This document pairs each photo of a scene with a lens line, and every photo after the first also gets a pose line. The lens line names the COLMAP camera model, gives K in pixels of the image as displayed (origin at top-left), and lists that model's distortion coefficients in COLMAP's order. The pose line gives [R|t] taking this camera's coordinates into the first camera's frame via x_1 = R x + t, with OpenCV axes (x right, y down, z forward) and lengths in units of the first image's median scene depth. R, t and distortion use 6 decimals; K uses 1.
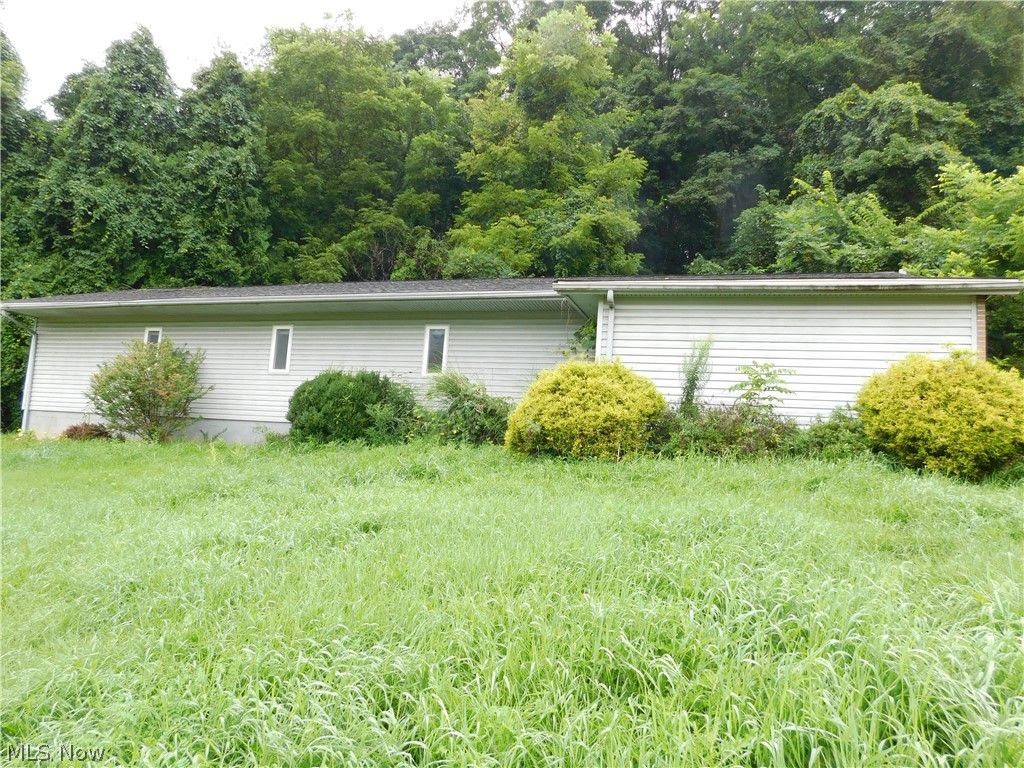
lens RADIAL K [[676.6, 0, 512.0], [0, 676.6, 384.0], [0, 0, 1]] dist [-0.068279, 0.059038]
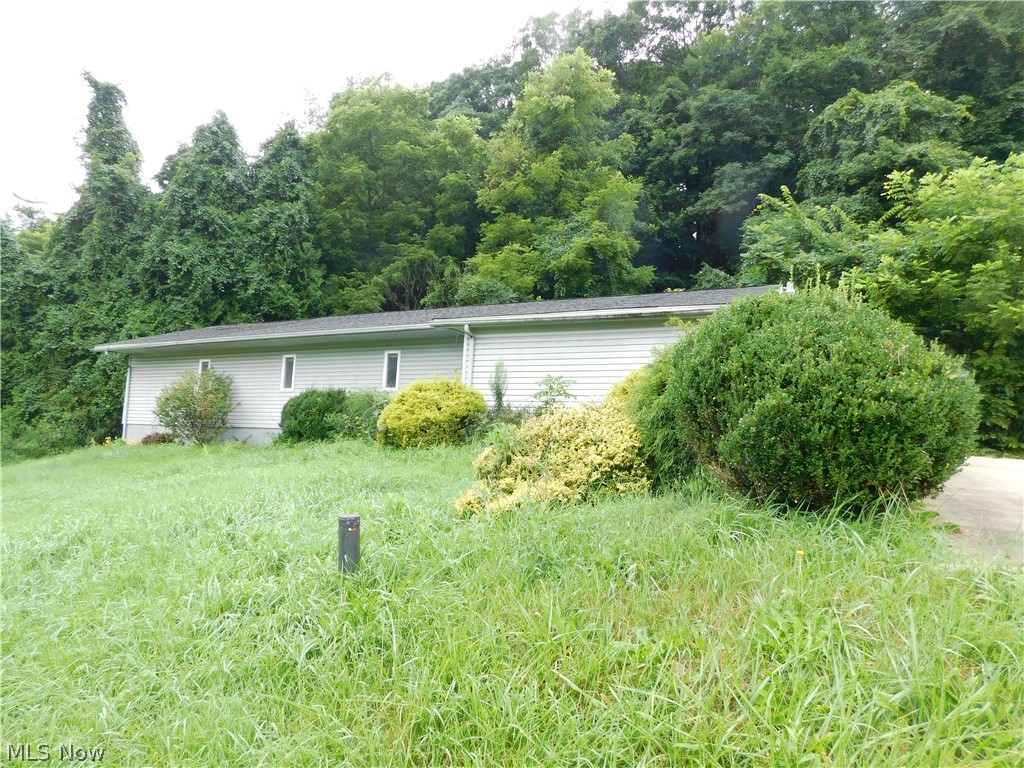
lens RADIAL K [[676.6, 0, 512.0], [0, 676.6, 384.0], [0, 0, 1]] dist [-0.068279, 0.059038]
pose [[0.983592, -0.034619, -0.177057, 0.179402], [0.033447, 0.999394, -0.009604, -0.001666], [0.177282, 0.003524, 0.984154, -0.118866]]
